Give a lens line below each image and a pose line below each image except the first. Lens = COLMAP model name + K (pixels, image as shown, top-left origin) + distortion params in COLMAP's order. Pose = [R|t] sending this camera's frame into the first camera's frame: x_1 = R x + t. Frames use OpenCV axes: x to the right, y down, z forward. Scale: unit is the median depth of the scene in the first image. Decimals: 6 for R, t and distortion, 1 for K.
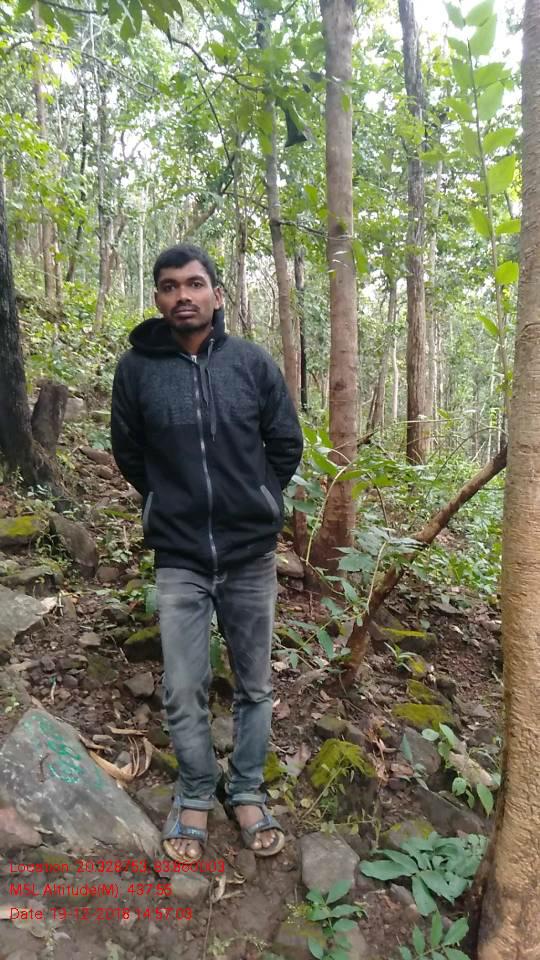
lens RADIAL K [[723.8, 0, 273.4], [0, 723.8, 480.7], [0, 0, 1]] dist [0.029835, -0.000633]
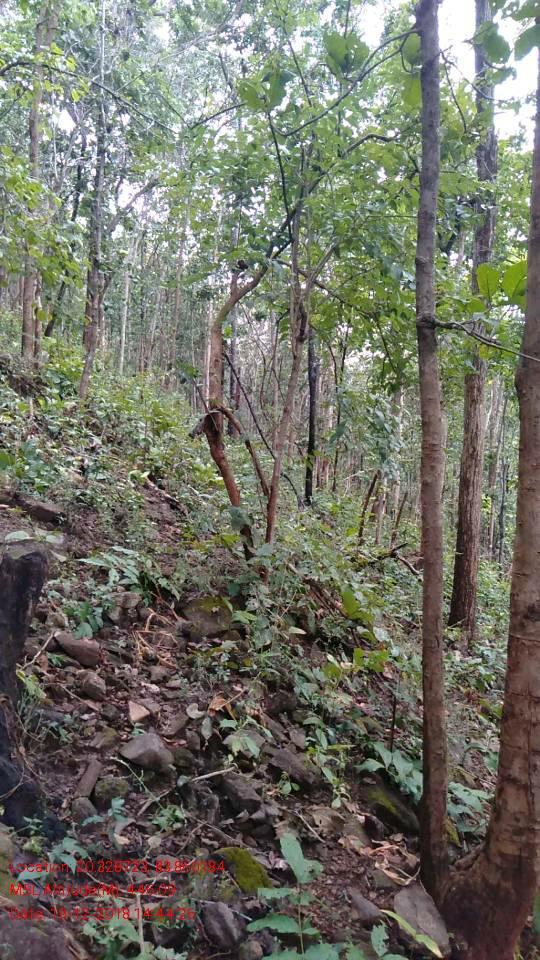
lens RADIAL K [[723.8, 0, 273.4], [0, 723.8, 480.7], [0, 0, 1]] dist [0.029835, -0.000633]
pose [[0.996759, 0.065674, 0.046467, -0.060366], [-0.061815, 0.994868, -0.080107, -0.073142], [-0.051489, 0.076975, 0.995703, 0.182285]]
